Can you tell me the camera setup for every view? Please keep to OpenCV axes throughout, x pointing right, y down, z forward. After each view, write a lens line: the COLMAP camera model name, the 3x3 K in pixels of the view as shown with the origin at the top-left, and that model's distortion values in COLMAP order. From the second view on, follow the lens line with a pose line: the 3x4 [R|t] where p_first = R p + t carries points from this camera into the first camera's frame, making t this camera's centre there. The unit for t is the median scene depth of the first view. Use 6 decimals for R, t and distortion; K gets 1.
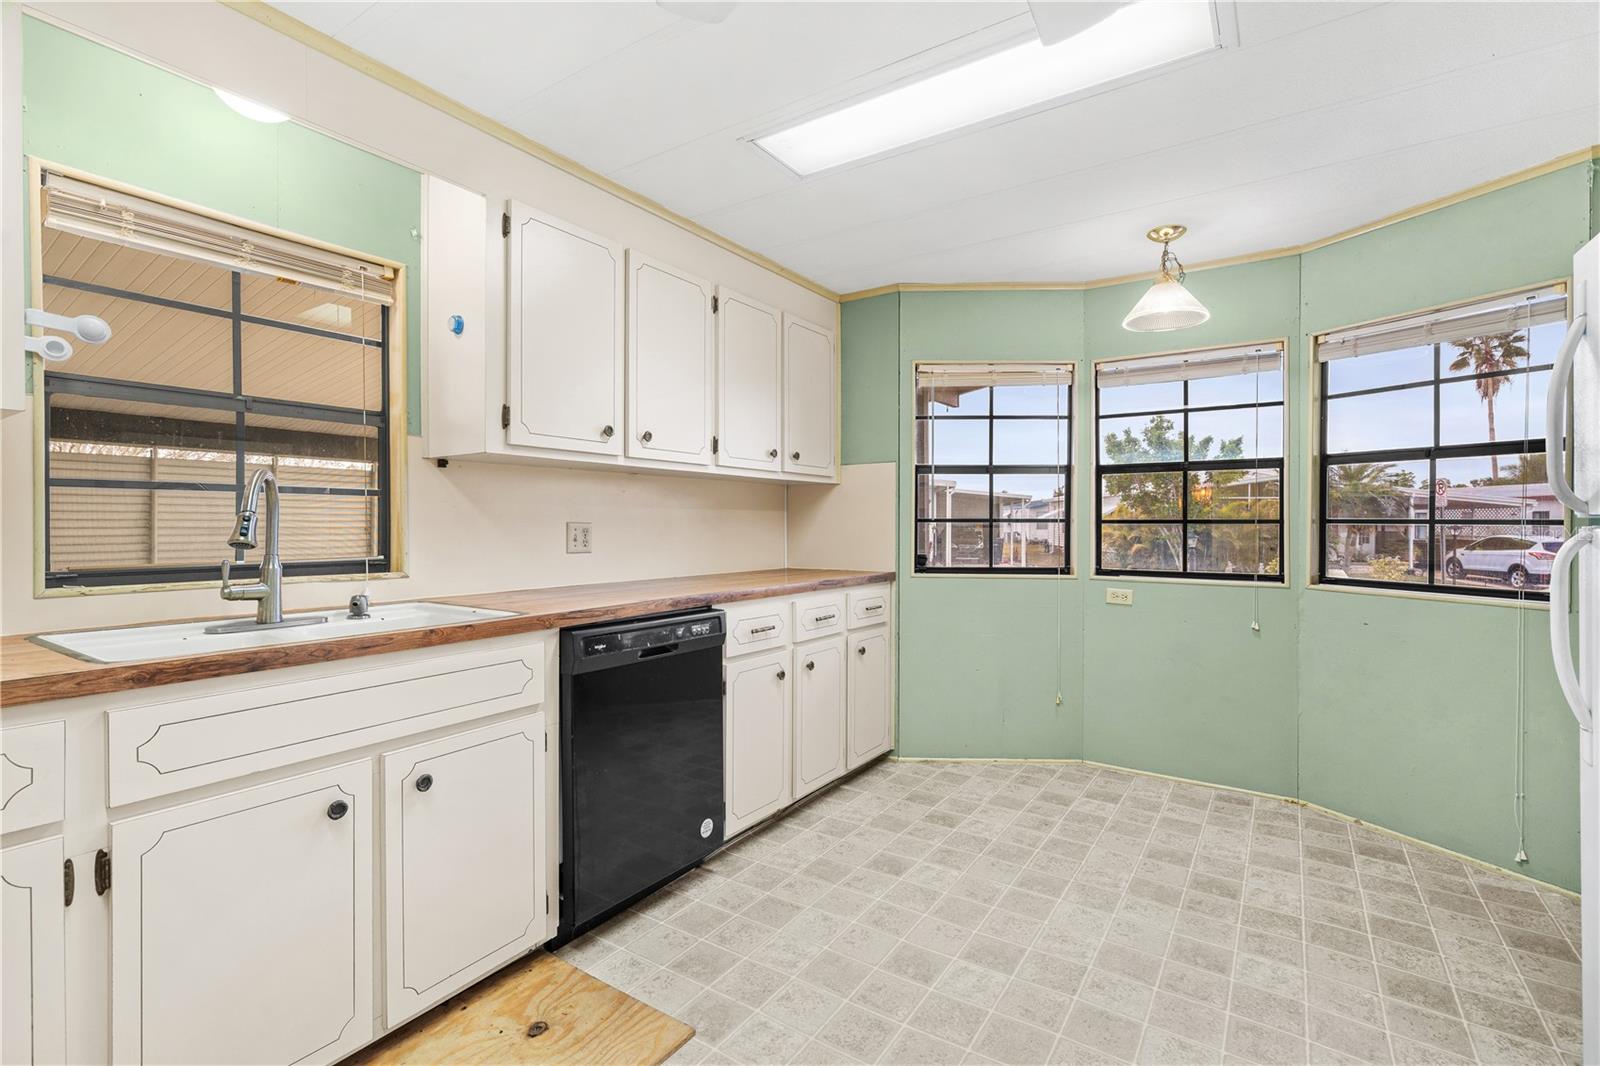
lens RADIAL K [[732.1, 0, 798.6], [0, 732.1, 526.5], [0, 0, 1]] dist [-0.001604, 0.000308]
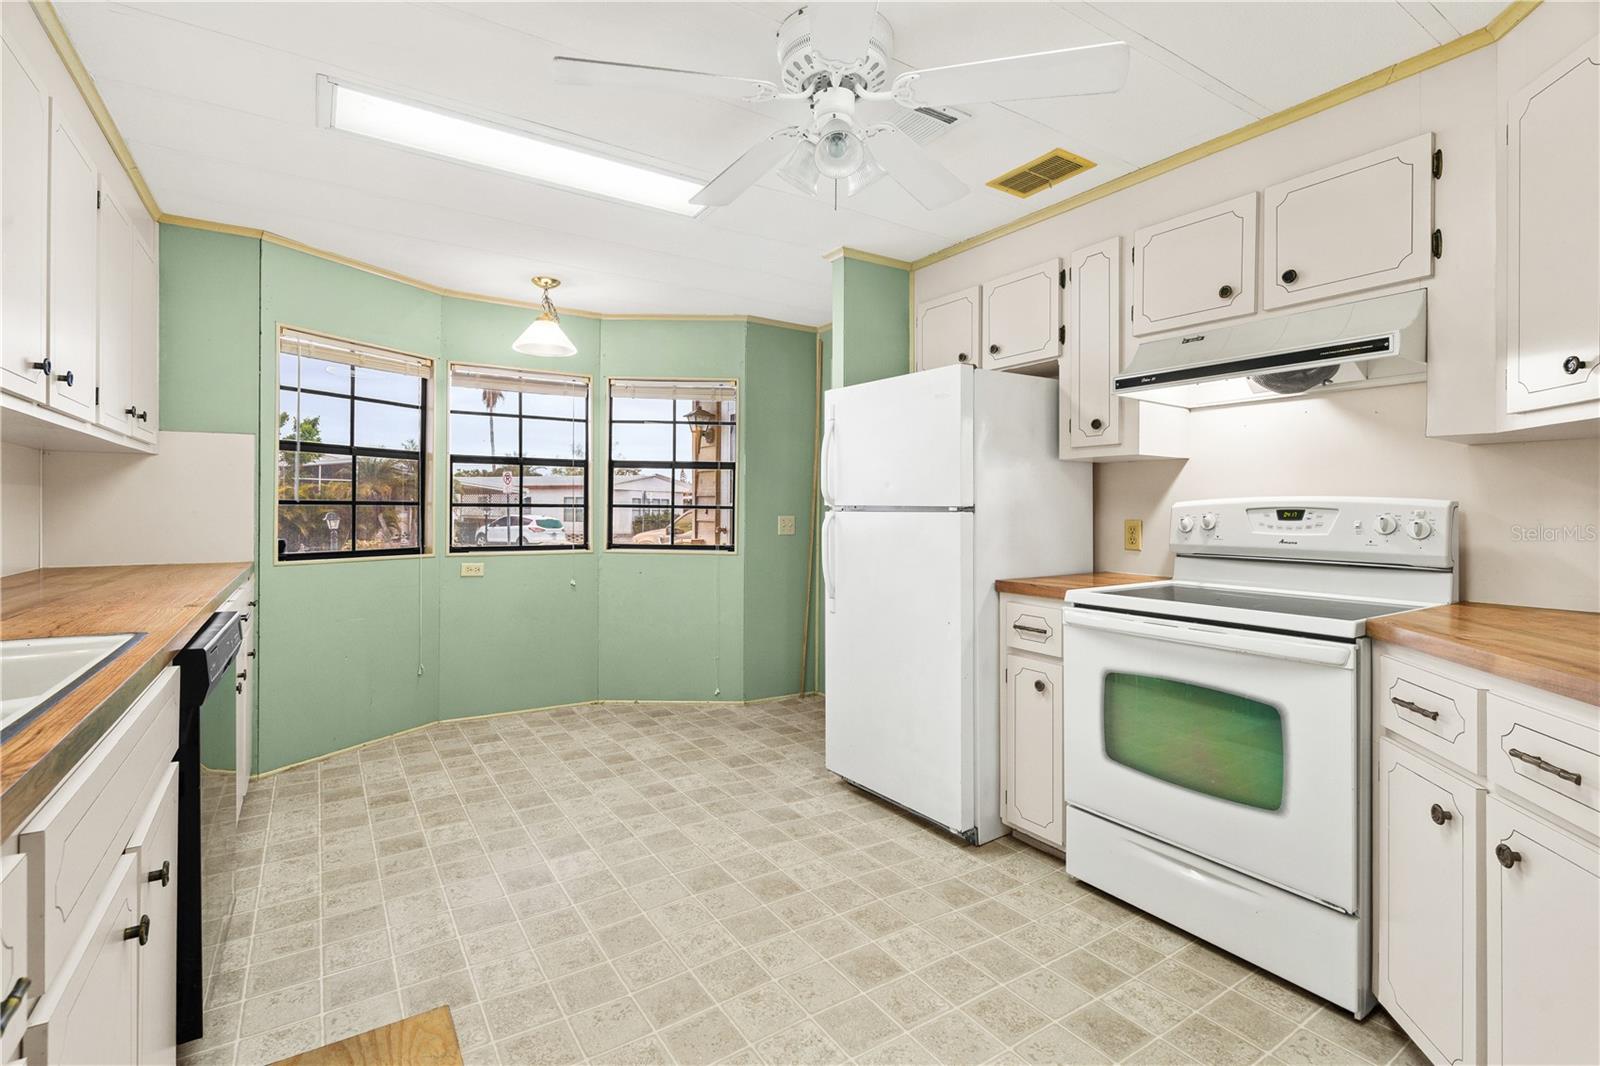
lens RADIAL K [[734.9, 0, 796.3], [0, 734.9, 506.8], [0, 0, 1]] dist [0.000639, -0.000164]
pose [[0.387487, 0.004646, 0.921863, -0.557274], [-0.003851, 0.999987, -0.003421, -0.002367], [-0.921867, -0.002224, 0.387500, 0.098037]]
